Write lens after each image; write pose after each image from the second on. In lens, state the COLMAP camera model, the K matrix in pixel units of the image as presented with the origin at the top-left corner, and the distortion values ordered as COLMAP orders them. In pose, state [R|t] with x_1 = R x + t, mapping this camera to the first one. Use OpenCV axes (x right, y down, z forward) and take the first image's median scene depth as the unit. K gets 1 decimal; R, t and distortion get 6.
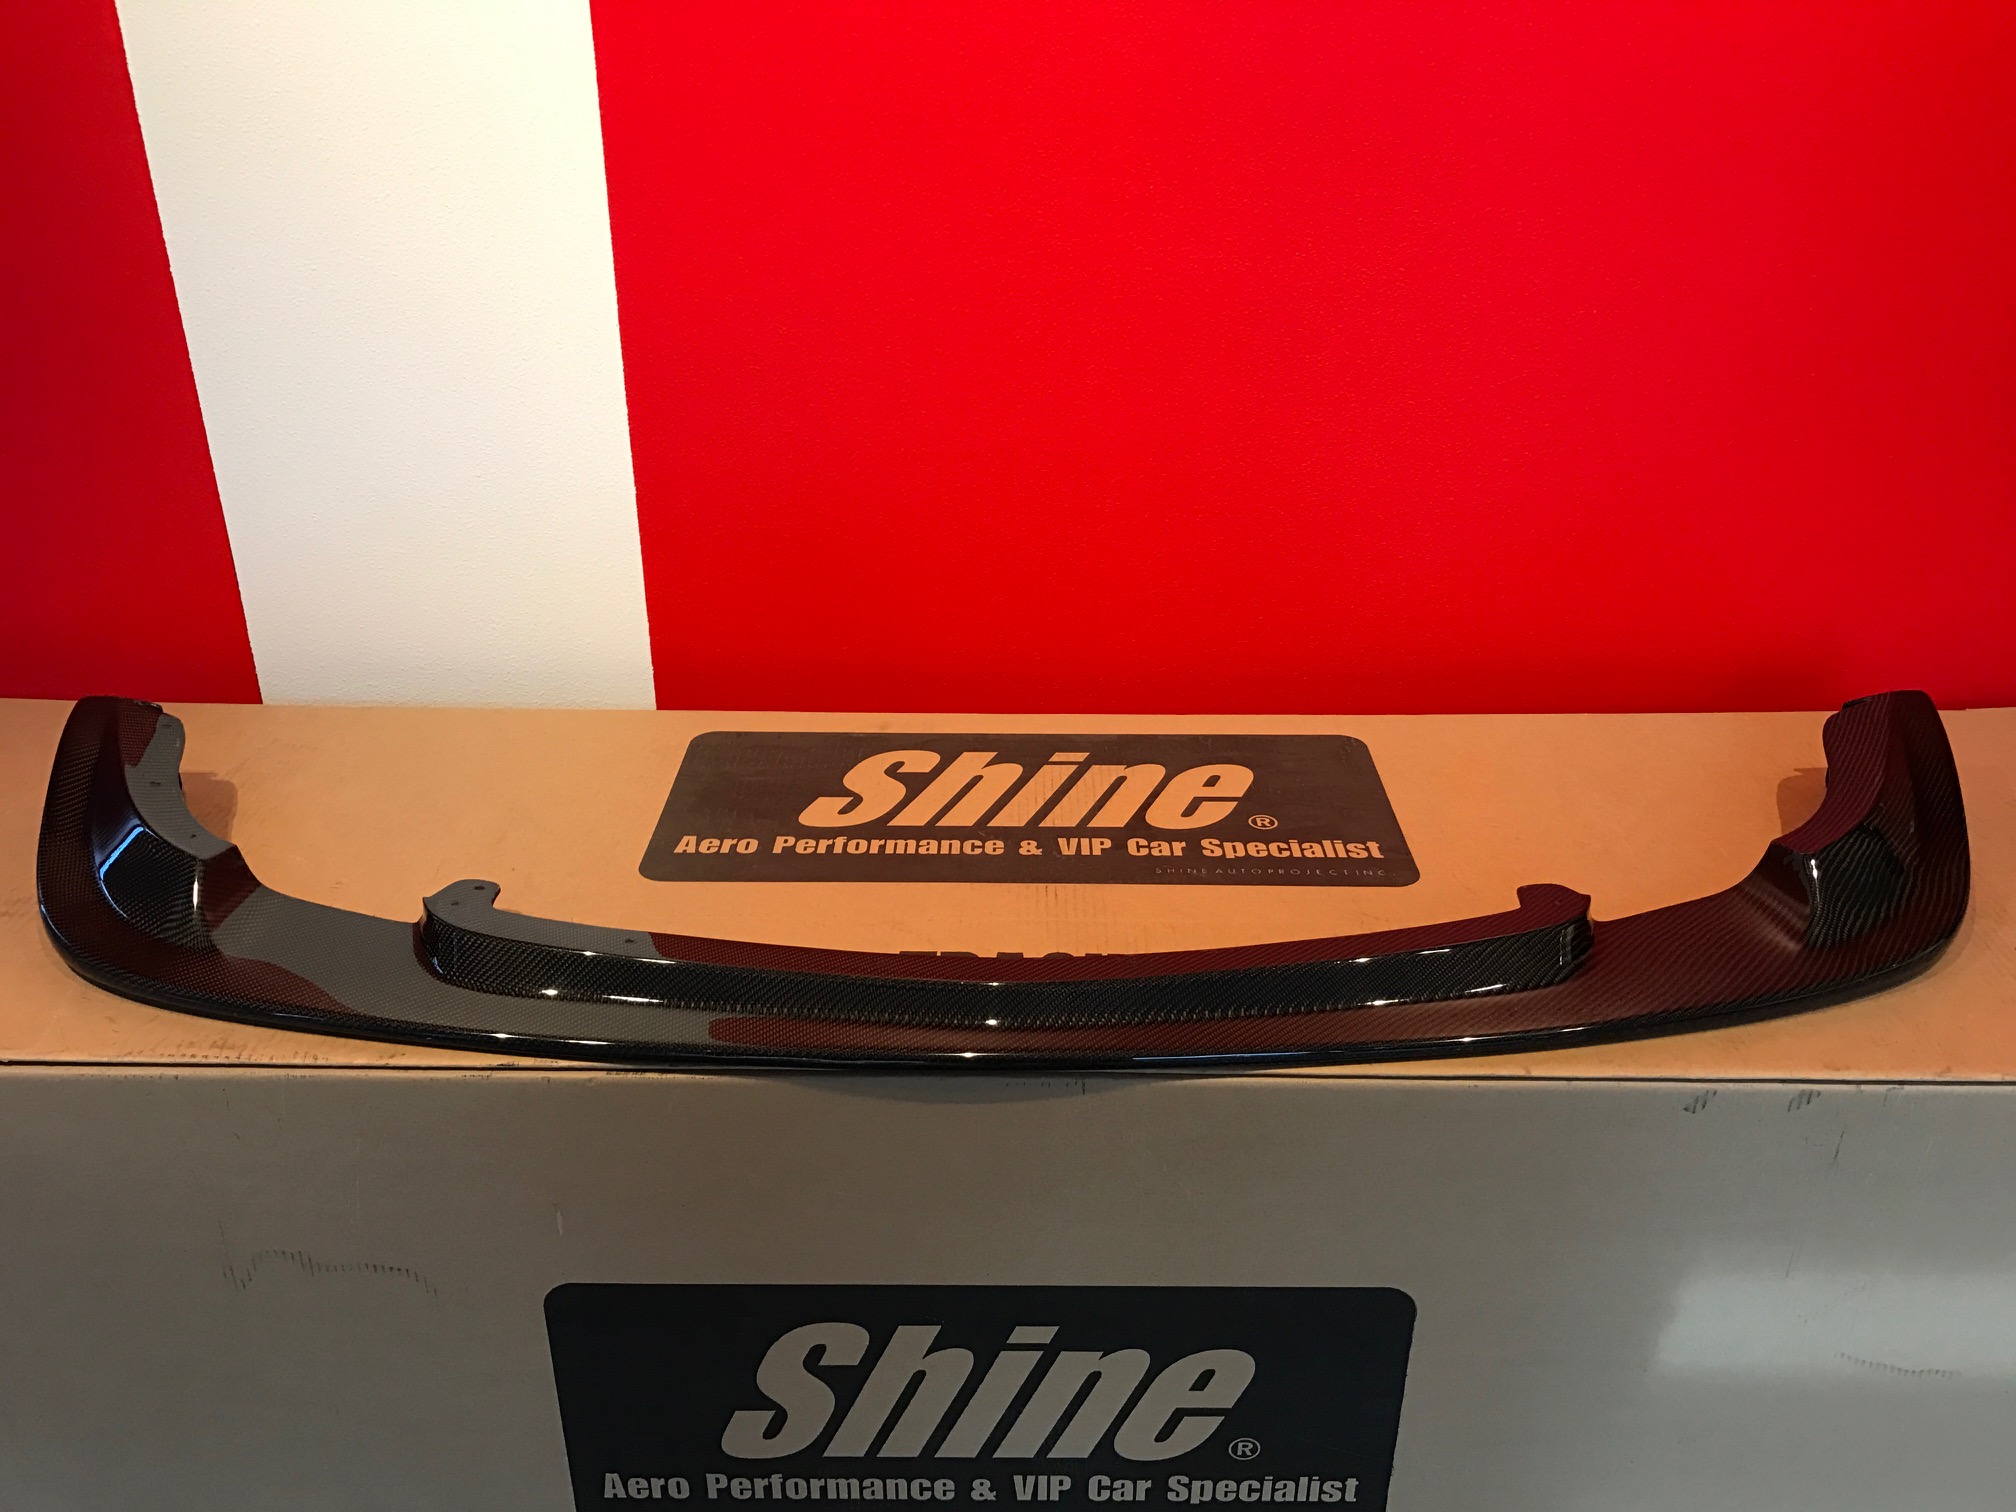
lens RADIAL K [[1661.0, 0, 1008.0], [0, 1661.0, 756.0], [0, 0, 1]] dist [0.007062, -0.003993]
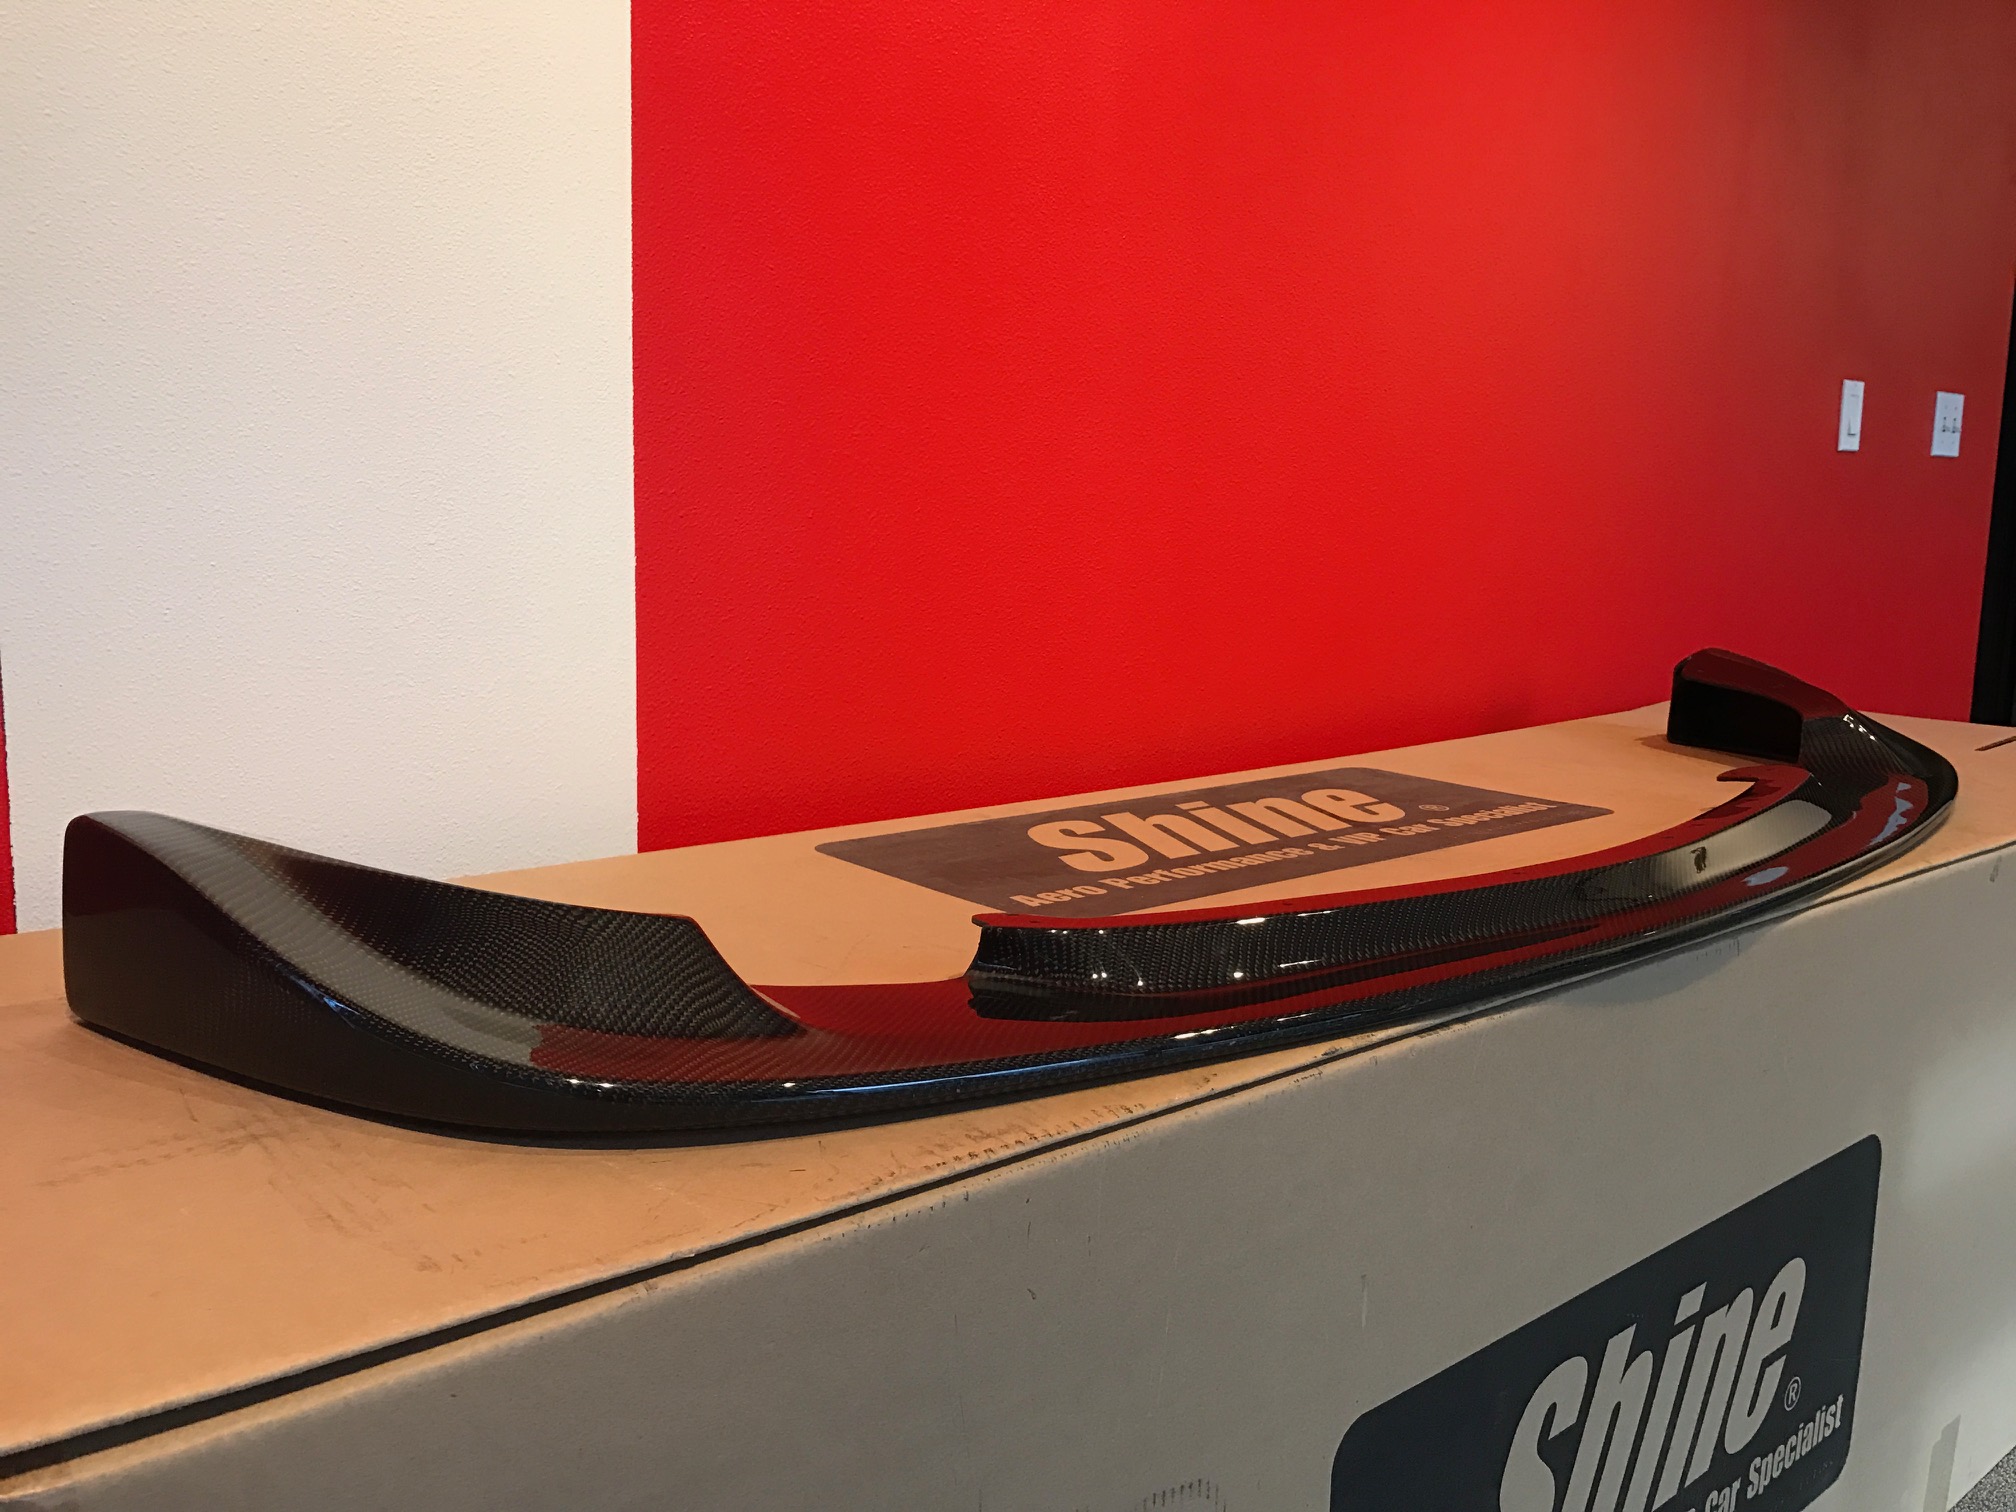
lens RADIAL K [[1703.4, 0, 1008.0], [0, 1703.4, 756.0], [0, 0, 1]] dist [0.001348, -0.002800]
pose [[0.747783, -0.089218, 0.657922, -0.700583], [0.284721, 0.938281, -0.196373, 0.139647], [-0.599796, 0.334169, 0.727033, 0.429989]]
